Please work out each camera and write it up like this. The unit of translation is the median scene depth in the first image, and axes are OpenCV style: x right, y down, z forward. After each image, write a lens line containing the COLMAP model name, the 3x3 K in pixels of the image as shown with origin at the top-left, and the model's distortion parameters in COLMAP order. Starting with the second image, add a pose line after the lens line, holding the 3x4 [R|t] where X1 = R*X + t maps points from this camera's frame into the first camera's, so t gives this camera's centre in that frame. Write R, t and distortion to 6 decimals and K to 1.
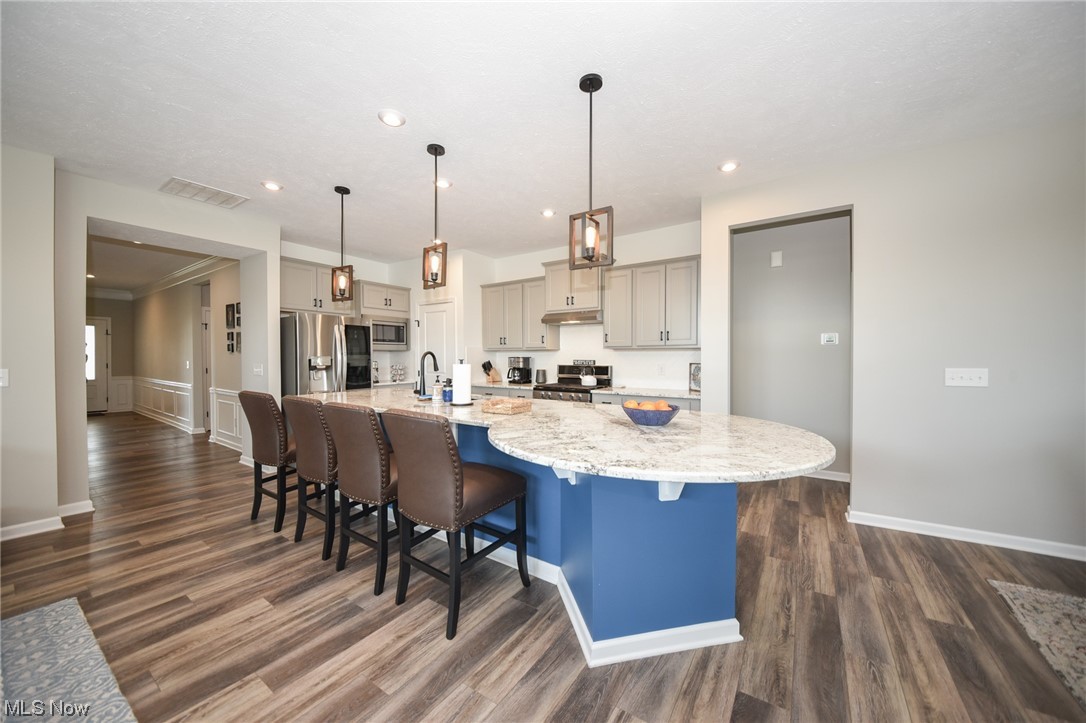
lens RADIAL K [[382.7, 0, 534.3], [0, 382.7, 363.3], [0, 0, 1]] dist [0.000327, 0.000091]
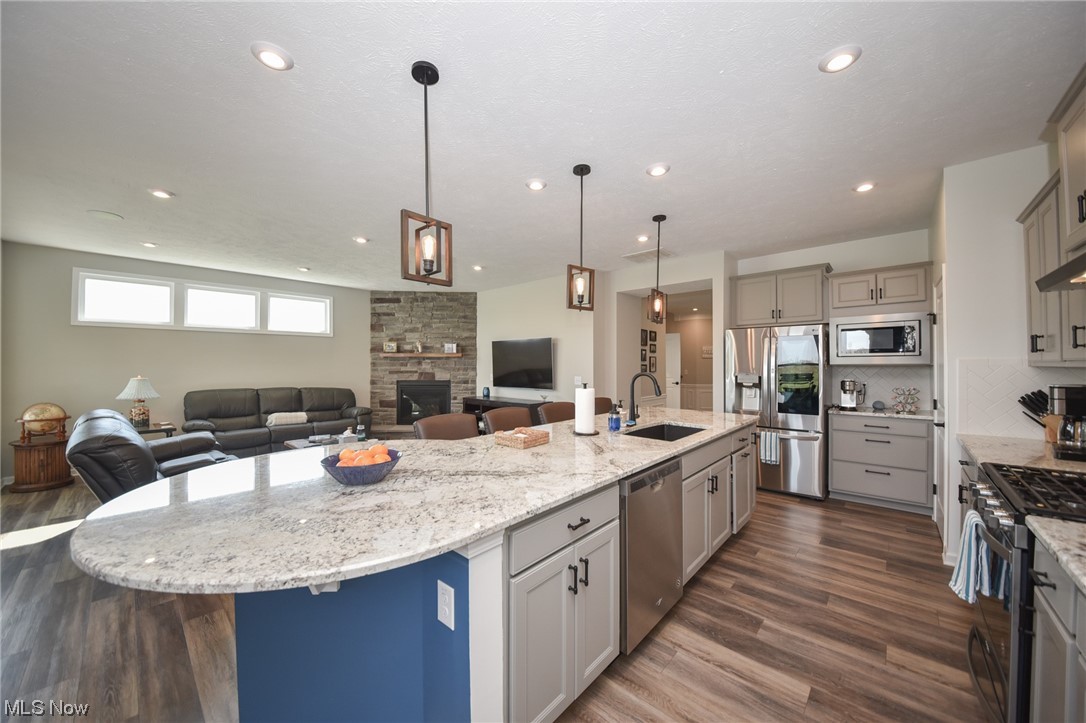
lens RADIAL K [[383.0, 0, 545.2], [0, 383.0, 362.1], [0, 0, 1]] dist [0.017611, -0.012097]
pose [[-0.134684, -0.002869, -0.990884, 0.432237], [-0.016316, 0.999867, -0.000677, -0.034172], [0.990754, 0.016076, -0.134713, 0.608075]]
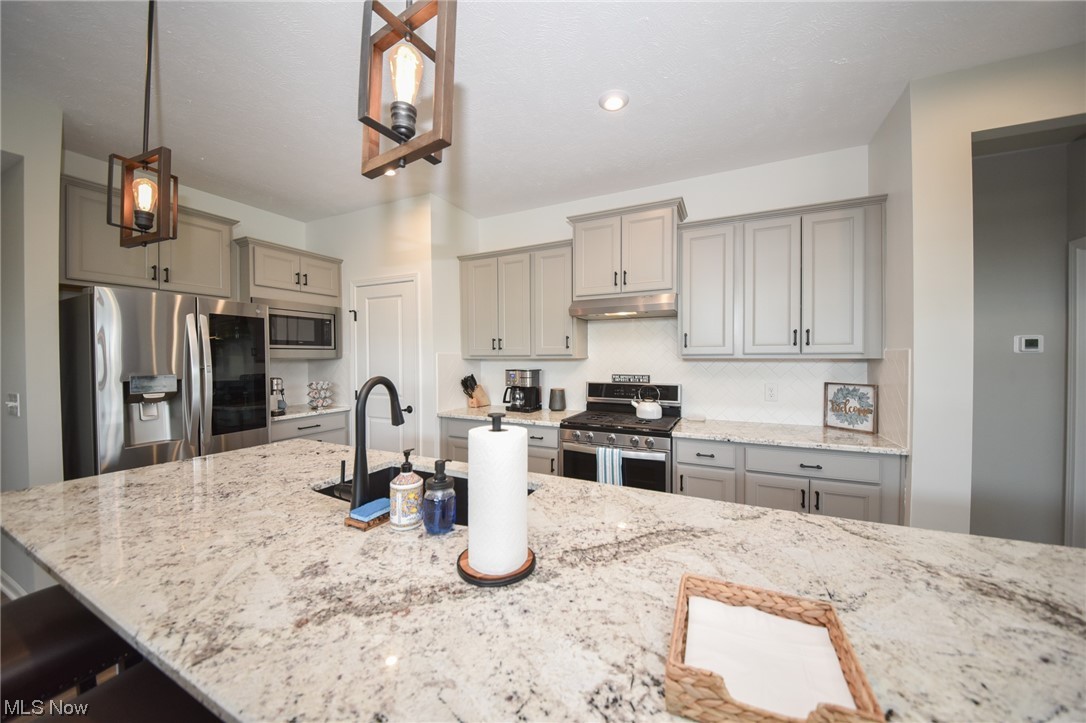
lens RADIAL K [[384.9, 0, 537.8], [0, 384.9, 363.1], [0, 0, 1]] dist [0.000873, -0.008679]
pose [[0.989881, -0.003909, 0.141845, -0.118691], [0.004498, 0.999983, -0.003827, -0.027735], [-0.141828, 0.004426, 0.989881, 0.410652]]
